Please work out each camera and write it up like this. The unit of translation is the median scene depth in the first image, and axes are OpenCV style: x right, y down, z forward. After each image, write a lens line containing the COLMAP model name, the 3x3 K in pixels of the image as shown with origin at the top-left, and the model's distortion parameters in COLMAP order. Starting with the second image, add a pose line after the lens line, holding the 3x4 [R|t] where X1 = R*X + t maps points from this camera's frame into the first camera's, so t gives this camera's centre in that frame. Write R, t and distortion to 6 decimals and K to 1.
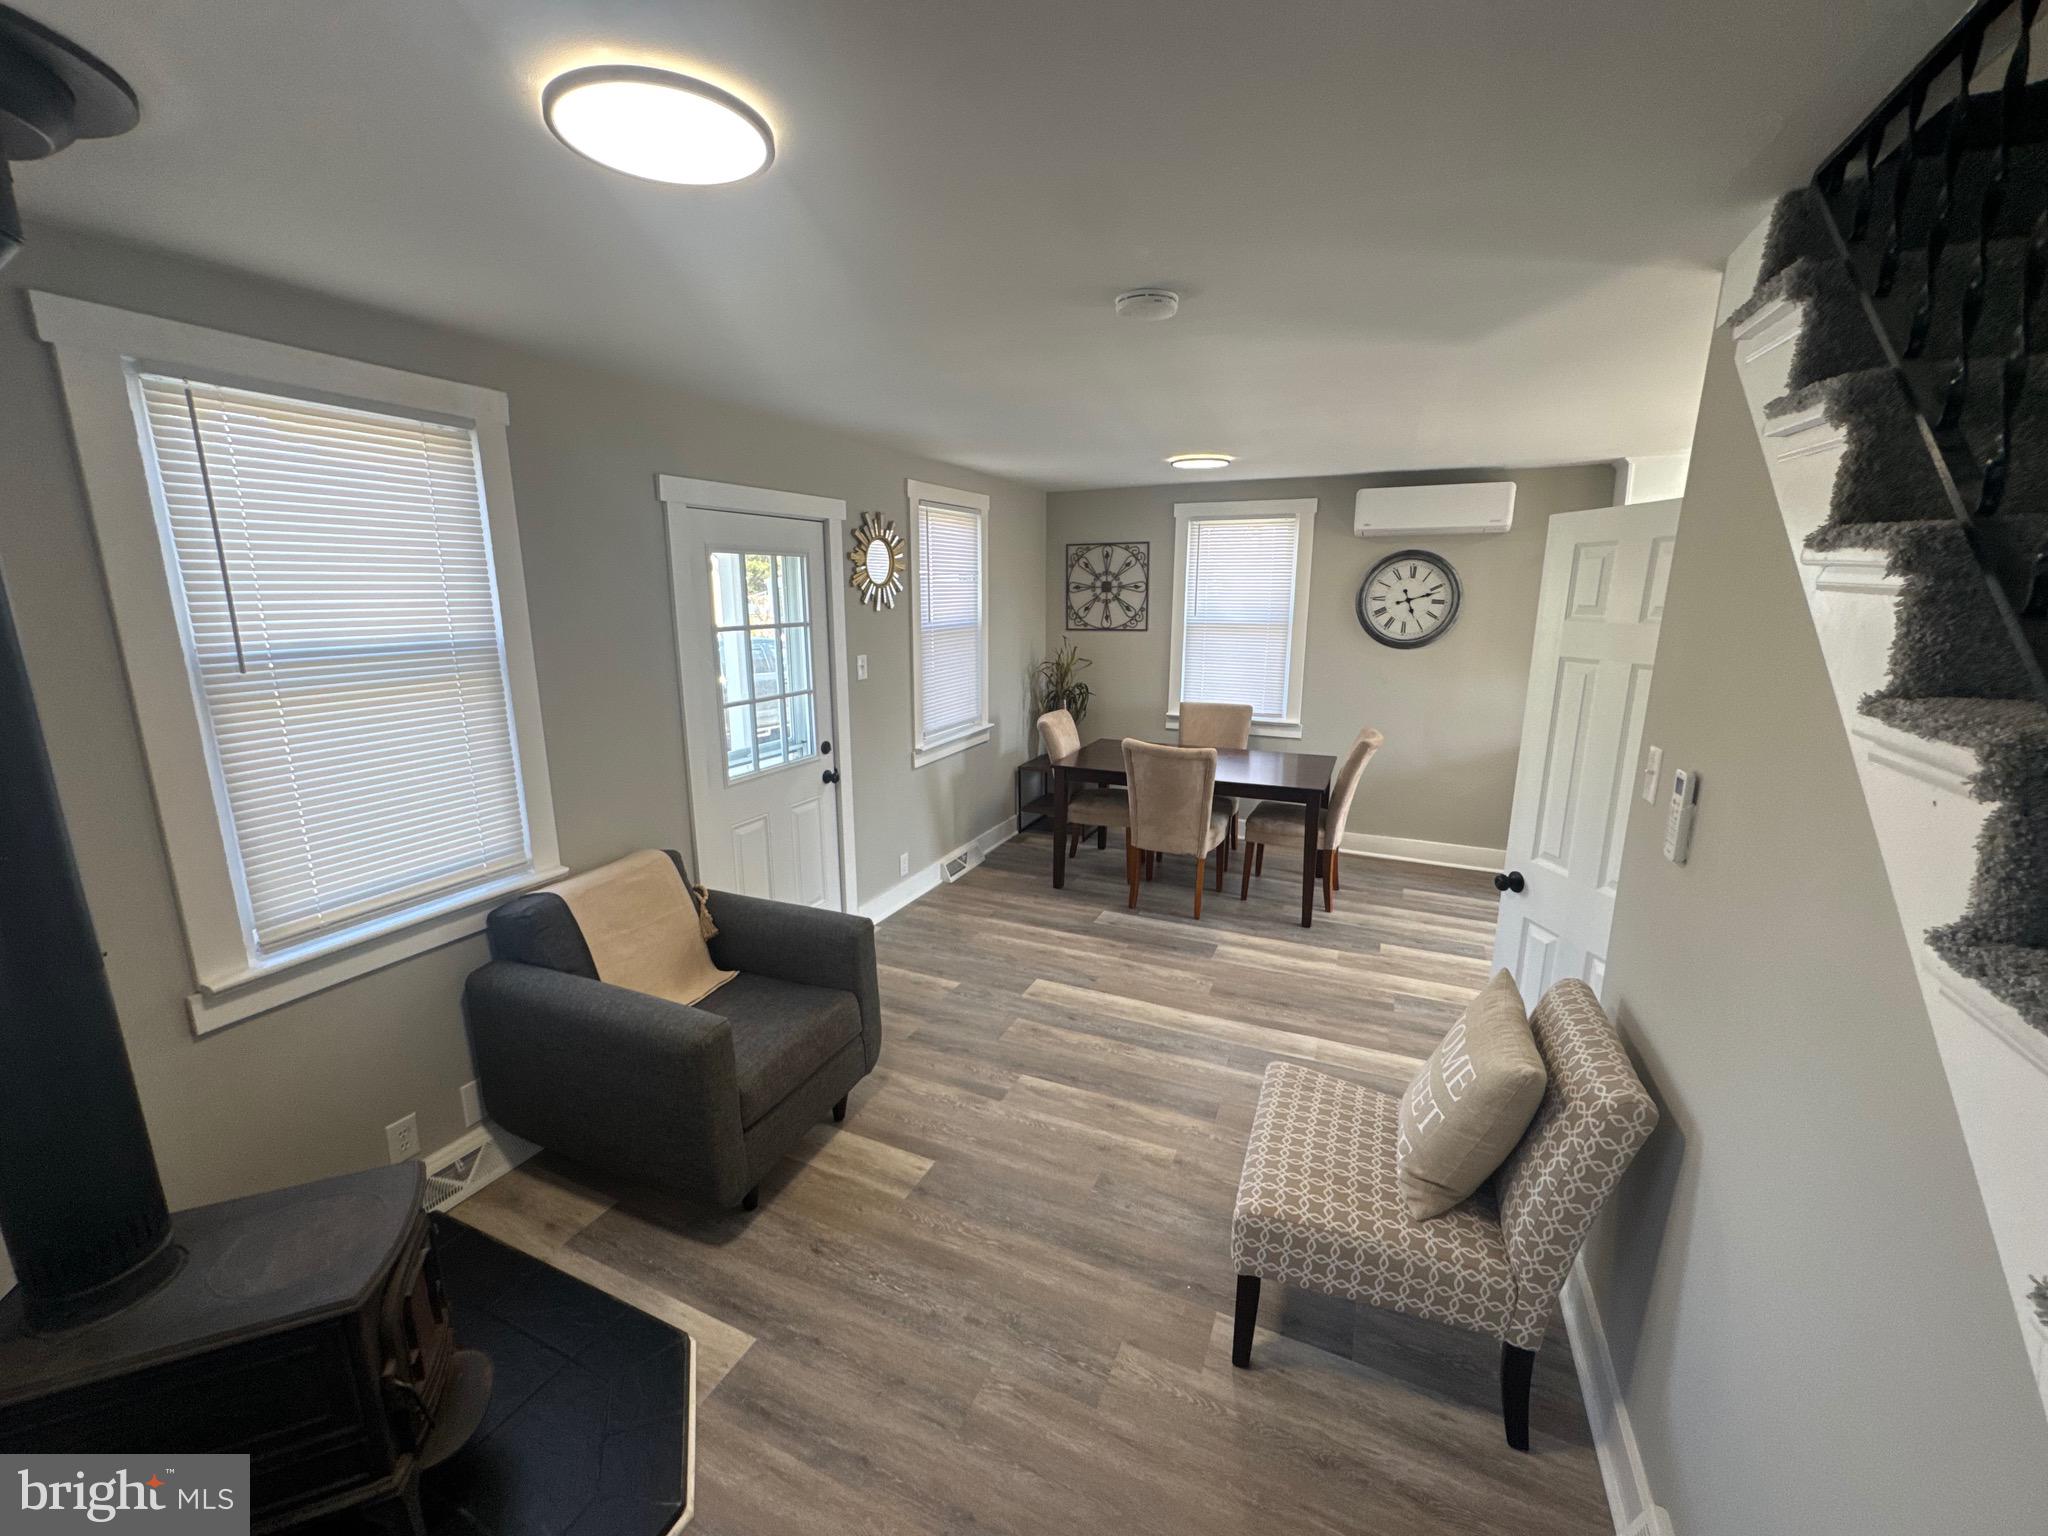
lens RADIAL K [[822.0, 0, 1024.2], [0, 822.0, 766.7], [0, 0, 1]] dist [-0.000255, -0.000135]
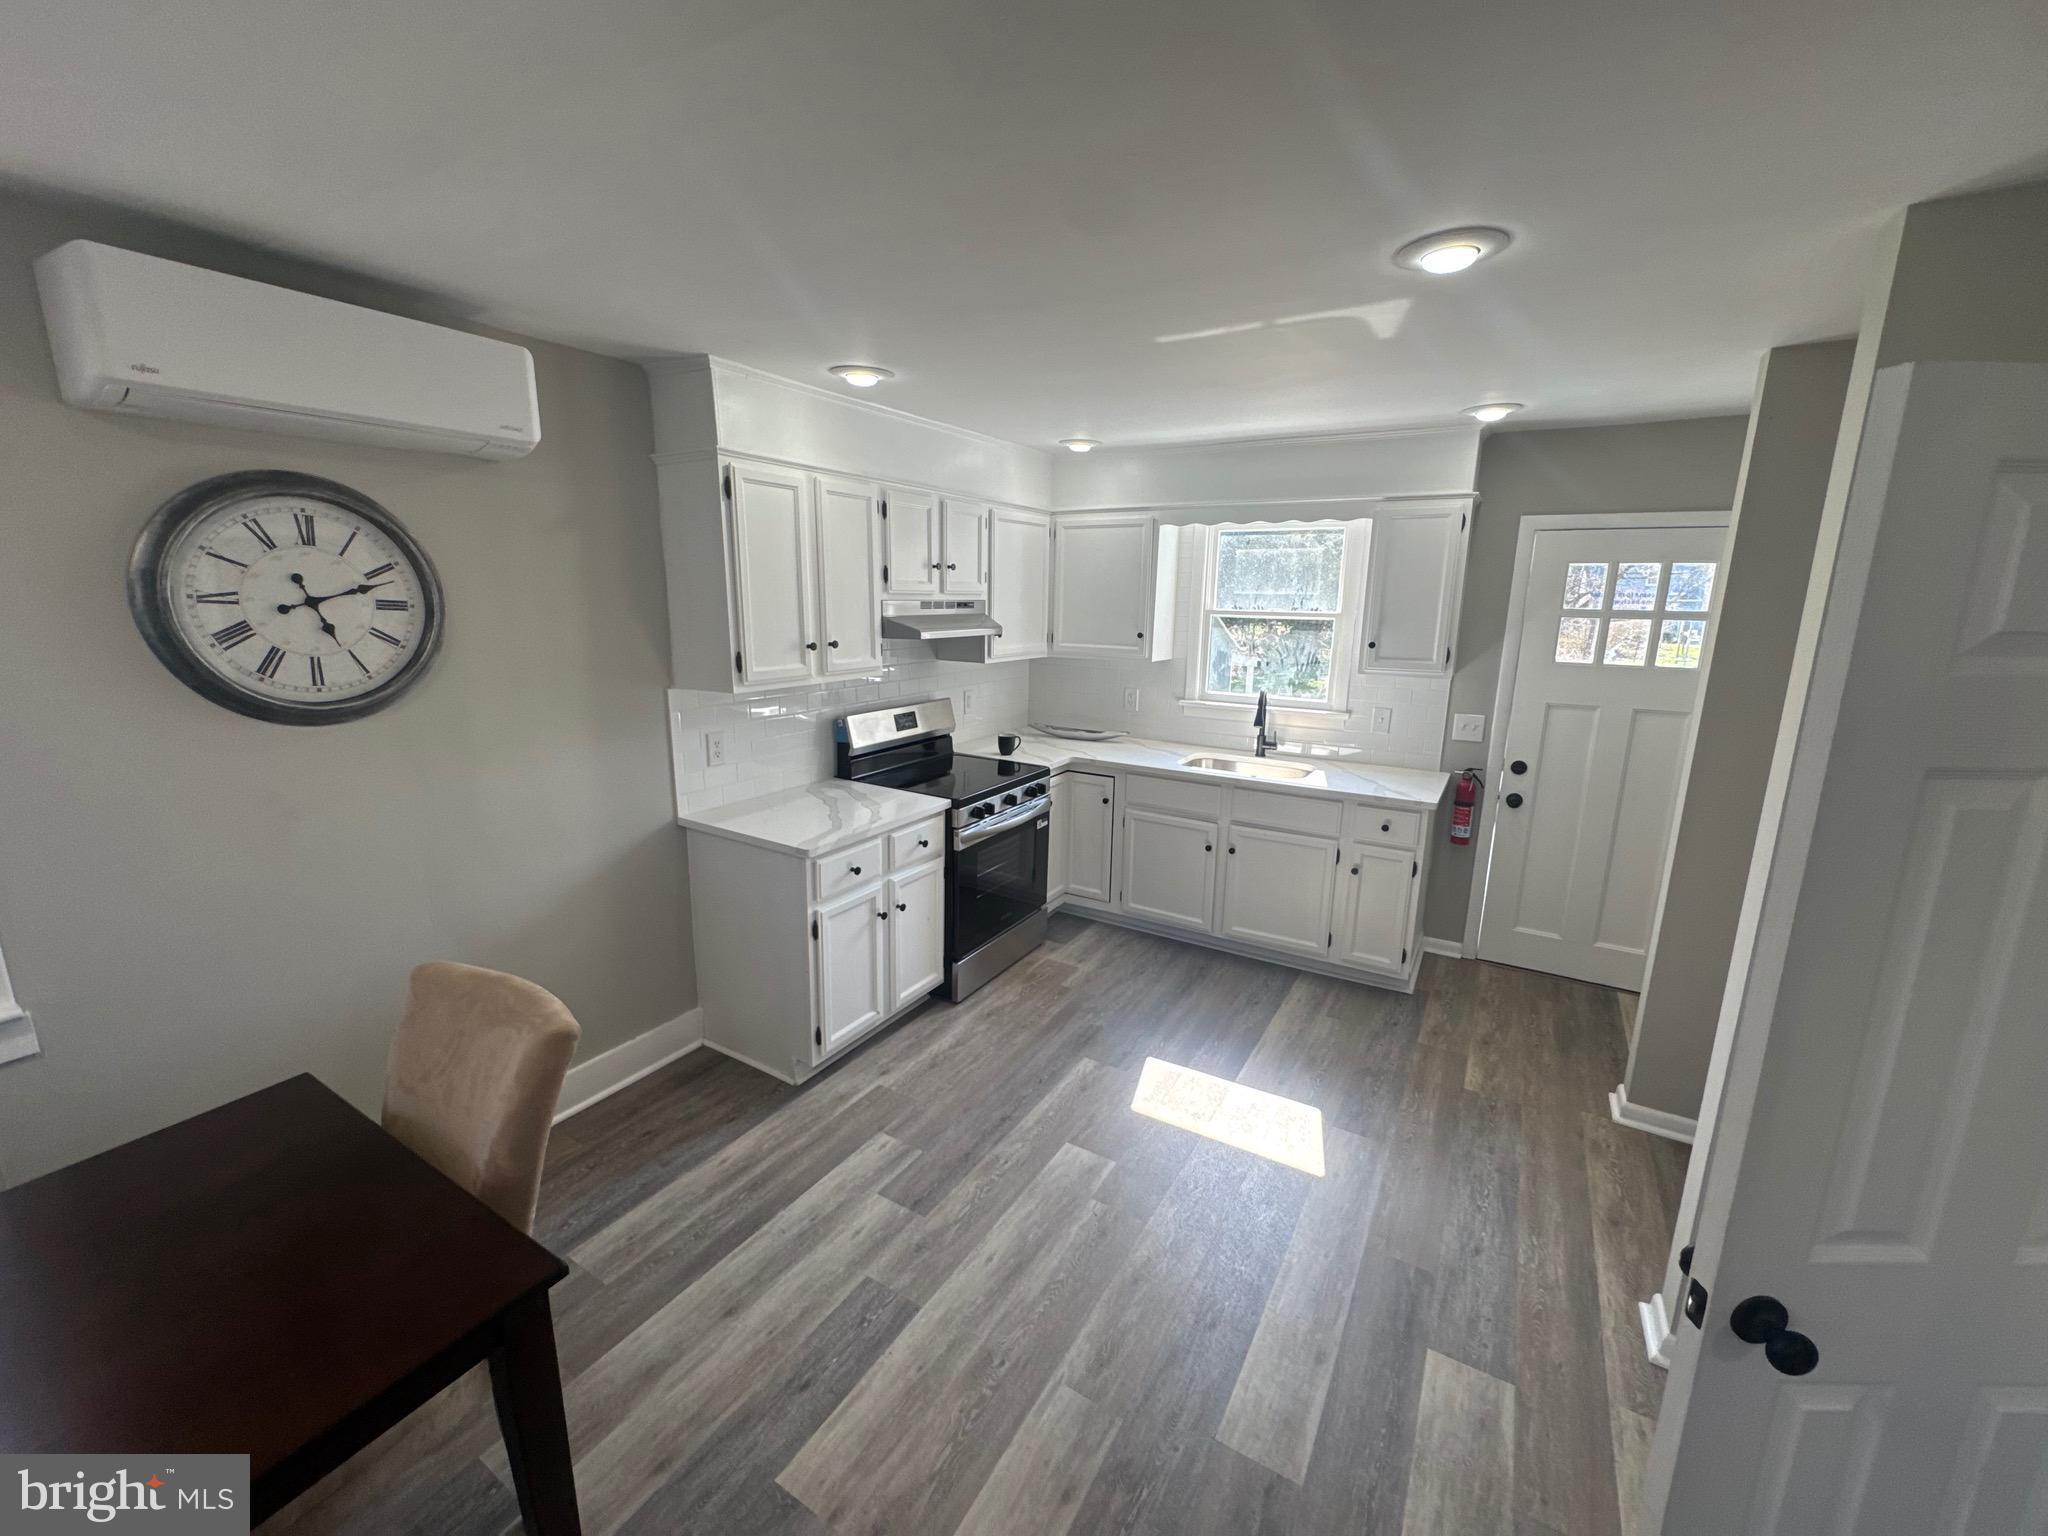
lens RADIAL K [[822.0, 0, 1026.5], [0, 822.0, 764.7], [0, 0, 1]] dist [-0.000255, -0.000135]
pose [[0.118756, -0.208813, 0.970718, 0.113211], [0.196557, 0.963234, 0.183156, -0.133718], [-0.973274, 0.169051, 0.155434, 0.625514]]
